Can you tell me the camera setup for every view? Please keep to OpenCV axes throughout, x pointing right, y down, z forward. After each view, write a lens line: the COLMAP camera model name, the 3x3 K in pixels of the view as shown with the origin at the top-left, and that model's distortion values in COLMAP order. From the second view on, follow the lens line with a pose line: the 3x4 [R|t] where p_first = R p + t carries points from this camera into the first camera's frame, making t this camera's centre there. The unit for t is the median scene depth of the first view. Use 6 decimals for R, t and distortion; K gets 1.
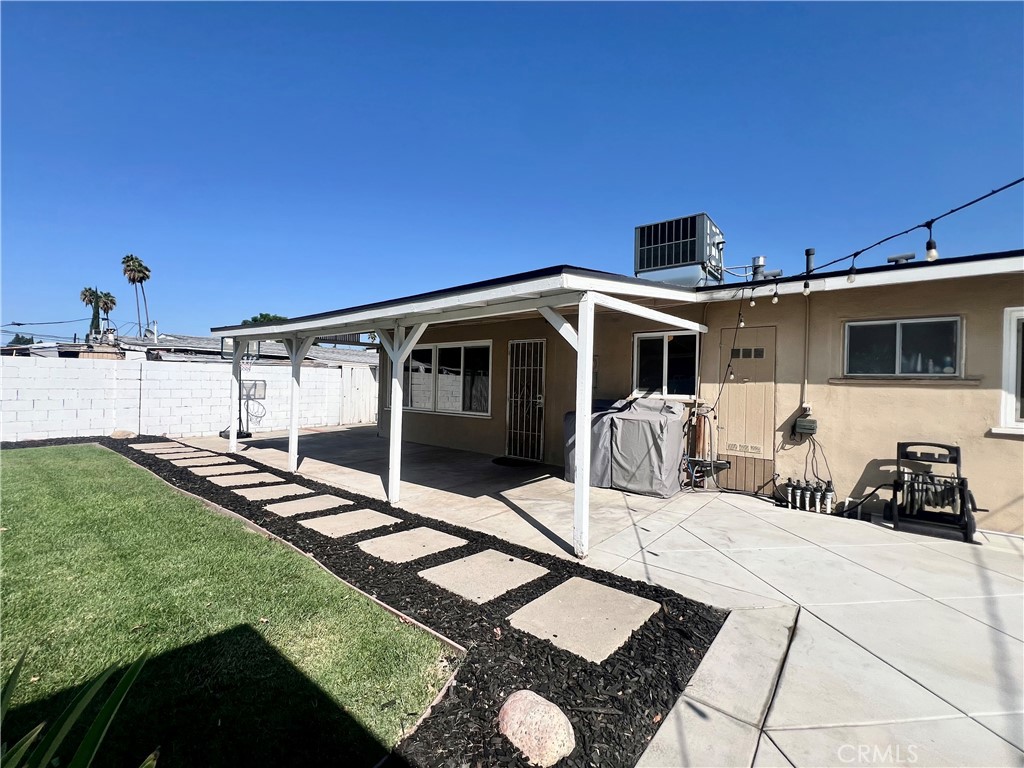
lens RADIAL K [[439.7, 0, 515.0], [0, 439.7, 384.8], [0, 0, 1]] dist [-0.001961, 0.000306]
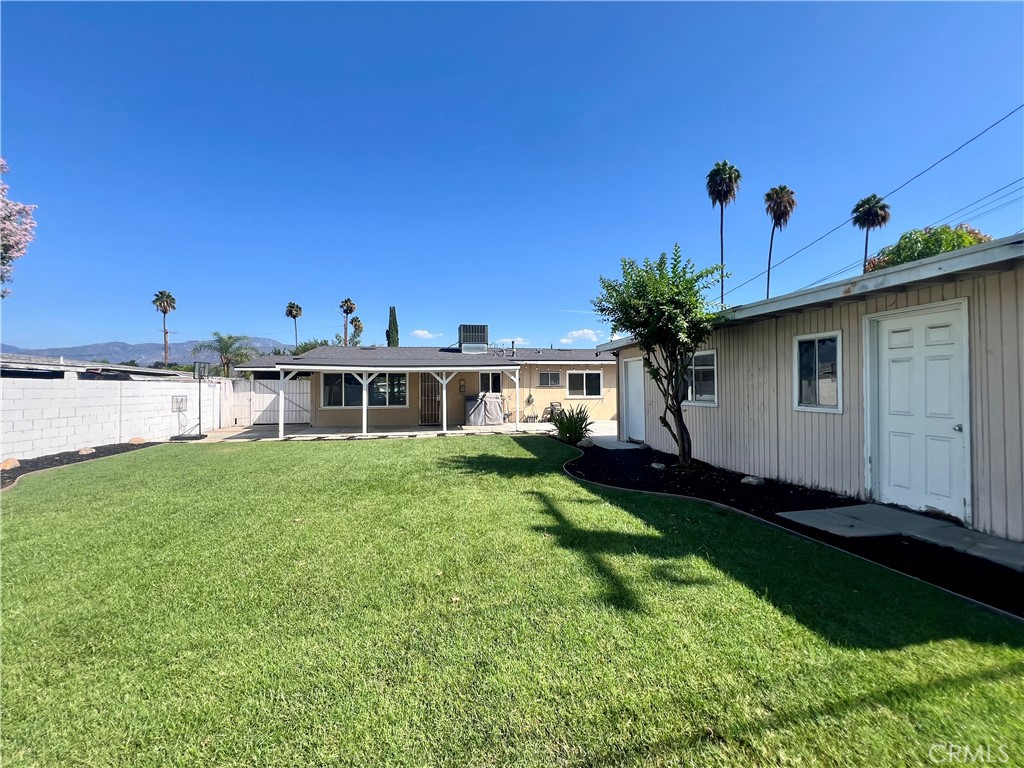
lens RADIAL K [[417.9, 0, 506.8], [0, 417.9, 383.1], [0, 0, 1]] dist [0.000478, 0.000556]
pose [[0.658414, -0.016246, 0.752480, -1.958533], [0.022637, 0.999742, 0.001777, -0.053647], [-0.752315, 0.015864, 0.658612, -1.055127]]
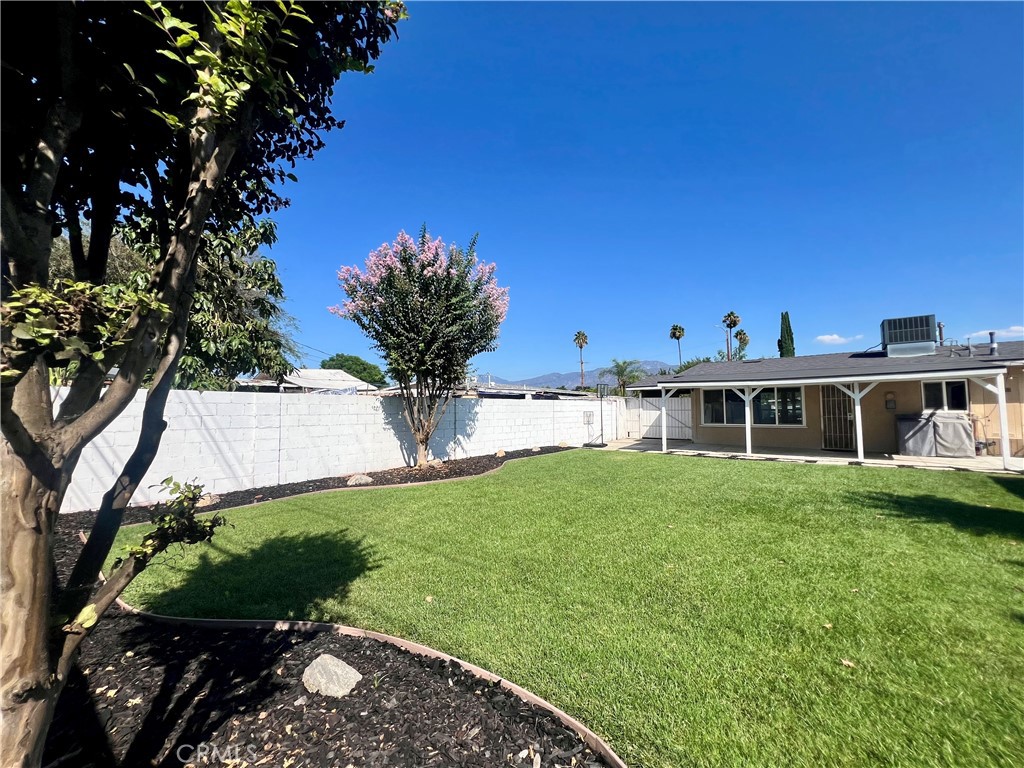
lens RADIAL K [[417.9, 0, 511.8], [0, 417.9, 383.2], [0, 0, 1]] dist [0.000478, 0.000556]
pose [[0.999588, -0.028695, -0.000955, -1.934231], [0.028573, 0.997482, -0.064913, -0.042230], [0.002815, 0.064859, 0.997890, -1.090764]]
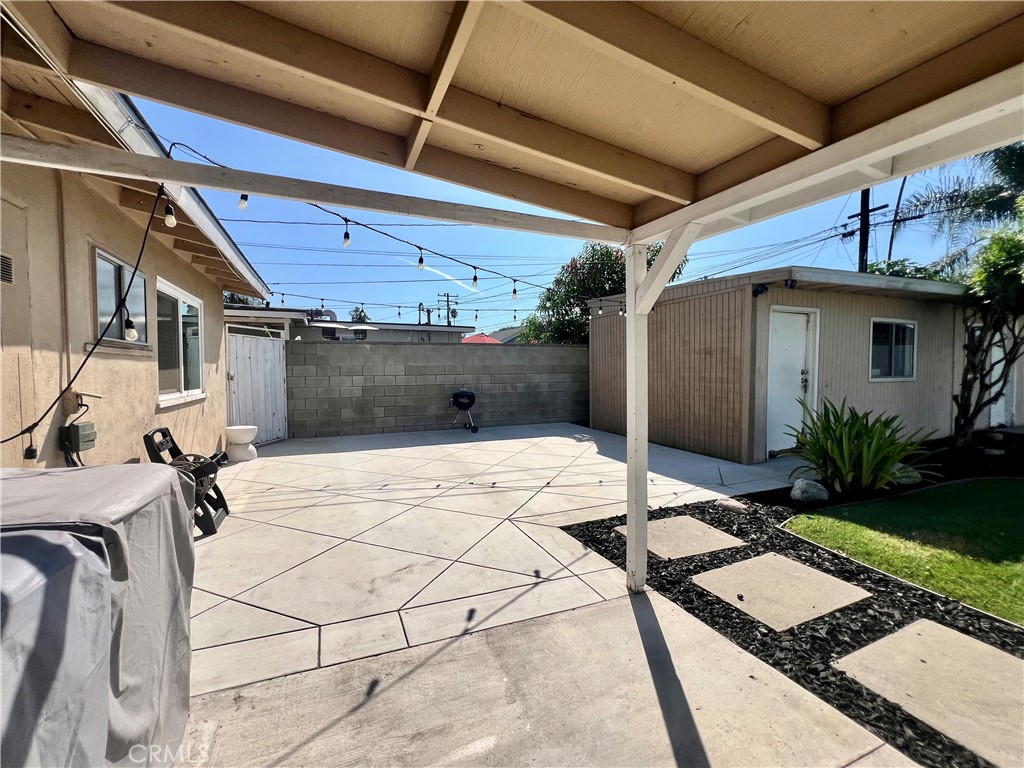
lens RADIAL K [[439.7, 0, 509.2], [0, 439.7, 383.2], [0, 0, 1]] dist [-0.001961, 0.000306]
pose [[-0.876834, -0.033551, 0.479622, -0.006973], [-0.013918, 0.998915, 0.044434, 0.004541], [-0.480592, 0.032286, -0.876350, 1.180601]]
